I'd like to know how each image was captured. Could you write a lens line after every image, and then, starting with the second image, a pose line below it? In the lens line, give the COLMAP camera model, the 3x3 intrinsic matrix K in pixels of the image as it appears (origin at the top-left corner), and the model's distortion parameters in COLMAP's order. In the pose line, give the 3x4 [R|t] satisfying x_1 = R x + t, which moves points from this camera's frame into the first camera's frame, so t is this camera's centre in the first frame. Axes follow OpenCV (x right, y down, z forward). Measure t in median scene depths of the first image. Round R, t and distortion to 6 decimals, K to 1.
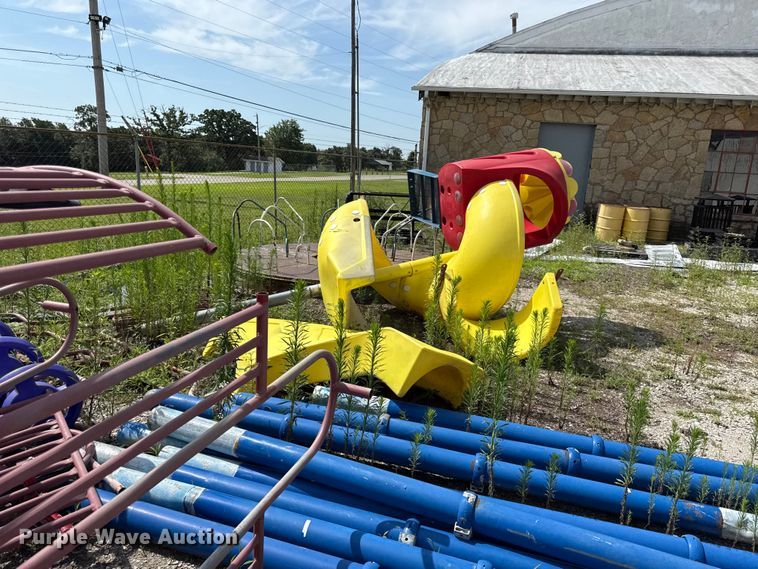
lens RADIAL K [[530.3, 0, 379.0], [0, 530.3, 284.5], [0, 0, 1]] dist [0.093175, -0.119381]
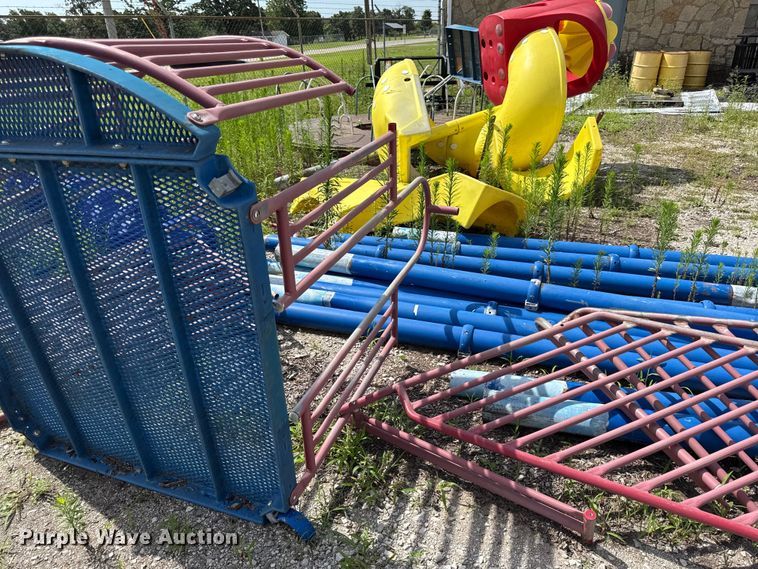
lens RADIAL K [[530.9, 0, 381.2], [0, 530.9, 292.4], [0, 0, 1]] dist [0.045582, -0.042486]
pose [[0.996665, -0.065327, -0.048909, -0.029912], [0.074908, 0.970151, 0.230644, 0.017048], [0.032382, -0.233538, 0.971808, -0.059367]]
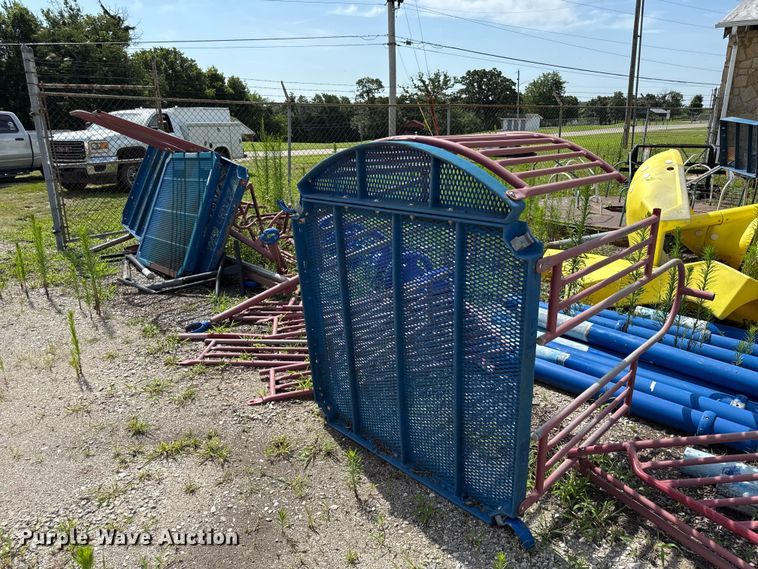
lens RADIAL K [[533.1, 0, 385.5], [0, 533.1, 282.2], [0, 0, 1]] dist [0.052875, -0.062601]
pose [[0.902887, 0.069385, -0.424241, -0.036183], [-0.040136, 0.996184, 0.077507, 0.019715], [0.428000, -0.052953, 0.902226, -0.105081]]
